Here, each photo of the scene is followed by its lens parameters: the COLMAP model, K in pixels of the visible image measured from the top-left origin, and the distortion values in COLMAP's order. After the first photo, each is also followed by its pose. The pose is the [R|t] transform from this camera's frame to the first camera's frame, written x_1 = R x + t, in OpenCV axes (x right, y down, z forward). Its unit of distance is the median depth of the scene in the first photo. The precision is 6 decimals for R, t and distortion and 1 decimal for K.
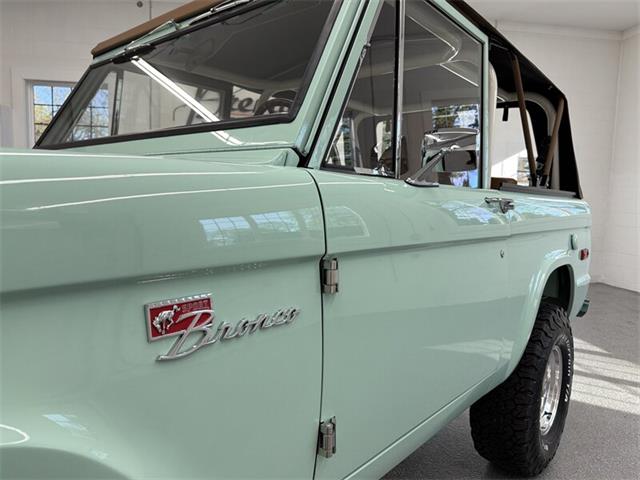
lens RADIAL K [[451.3, 0, 320.0], [0, 451.3, 240.0], [0, 0, 1]] dist [0.022231, -0.001306]
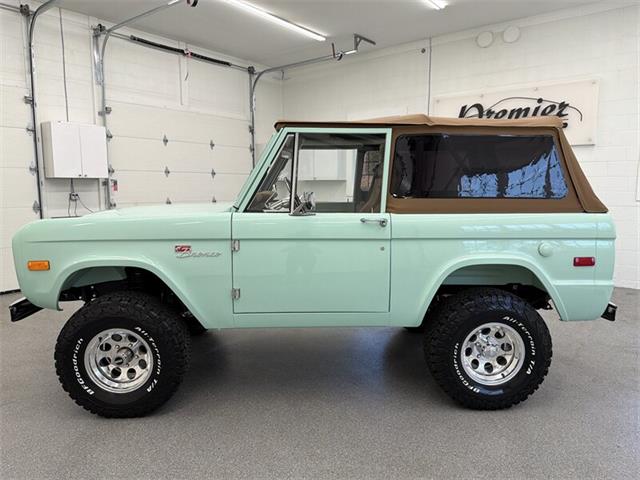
lens RADIAL K [[451.3, 0, 320.0], [0, 451.3, 240.0], [0, 0, 1]] dist [0.022231, -0.001306]
pose [[0.672533, 0.063874, -0.737306, 1.980445], [-0.044704, 0.997955, 0.045677, -0.095785], [0.738716, 0.002241, 0.674013, -0.534407]]
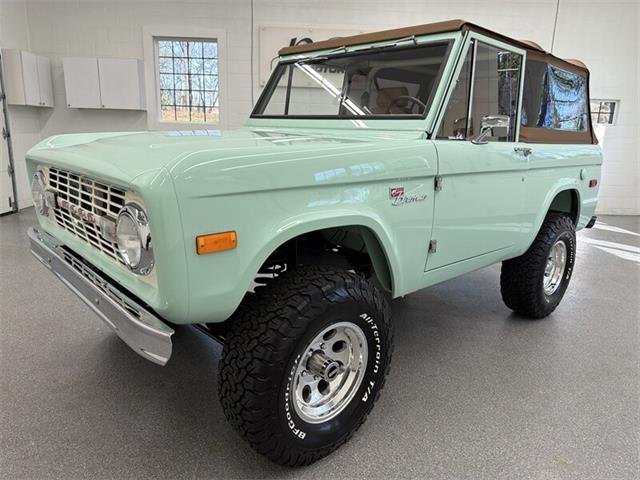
lens RADIAL K [[442.8, 0, 317.9], [0, 442.8, 244.7], [0, 0, 1]] dist [0.112108, -0.186106]
pose [[0.992286, 0.033713, -0.119297, -0.232072], [-0.014672, 0.987486, 0.157024, 0.022940], [0.123097, -0.154063, 0.980363, -1.104810]]
